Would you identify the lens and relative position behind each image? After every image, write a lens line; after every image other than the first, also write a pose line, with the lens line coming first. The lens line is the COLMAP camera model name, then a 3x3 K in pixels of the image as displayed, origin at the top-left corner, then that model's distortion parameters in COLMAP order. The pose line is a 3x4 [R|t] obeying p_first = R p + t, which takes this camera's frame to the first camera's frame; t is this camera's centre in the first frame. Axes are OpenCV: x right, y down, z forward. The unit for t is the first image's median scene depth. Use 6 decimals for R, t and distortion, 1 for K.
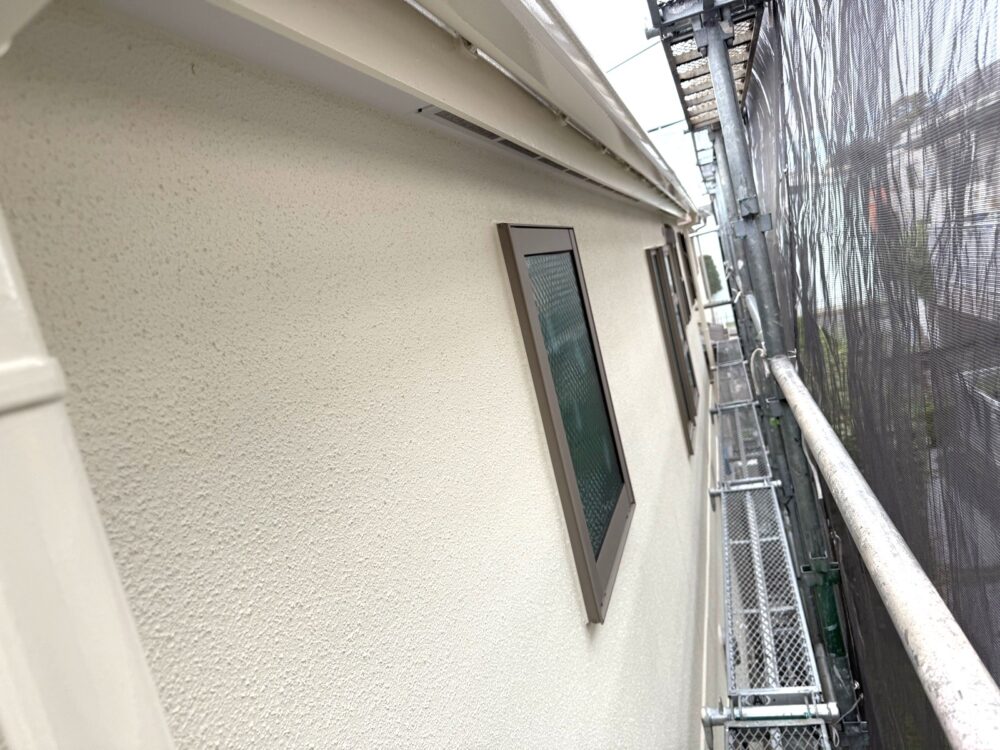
lens RADIAL K [[700.5, 0, 500.5], [0, 700.5, 358.3], [0, 0, 1]] dist [0.092213, -0.170829]
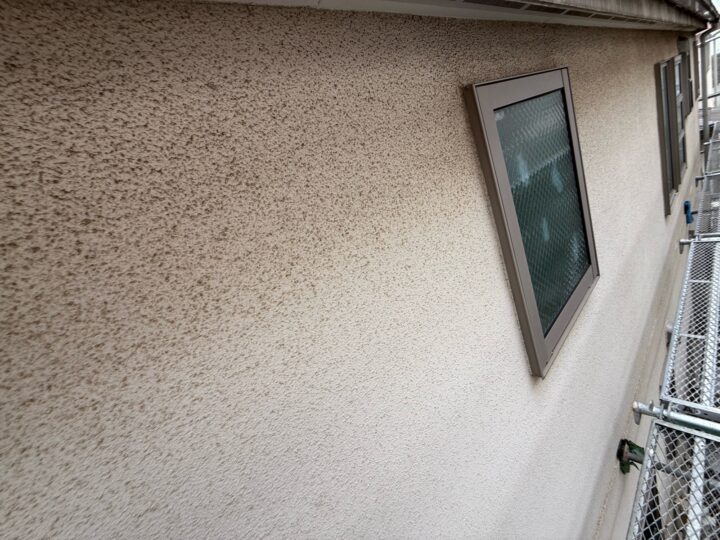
lens RADIAL K [[283.8, 0, 360.0], [0, 283.8, 270.0], [0, 0, 1]] dist [0.000970, -0.000618]
pose [[0.847022, 0.069357, -0.527013, 0.082322], [0.120685, 0.940468, 0.317736, -0.051033], [0.517676, -0.332732, 0.788227, 0.293513]]
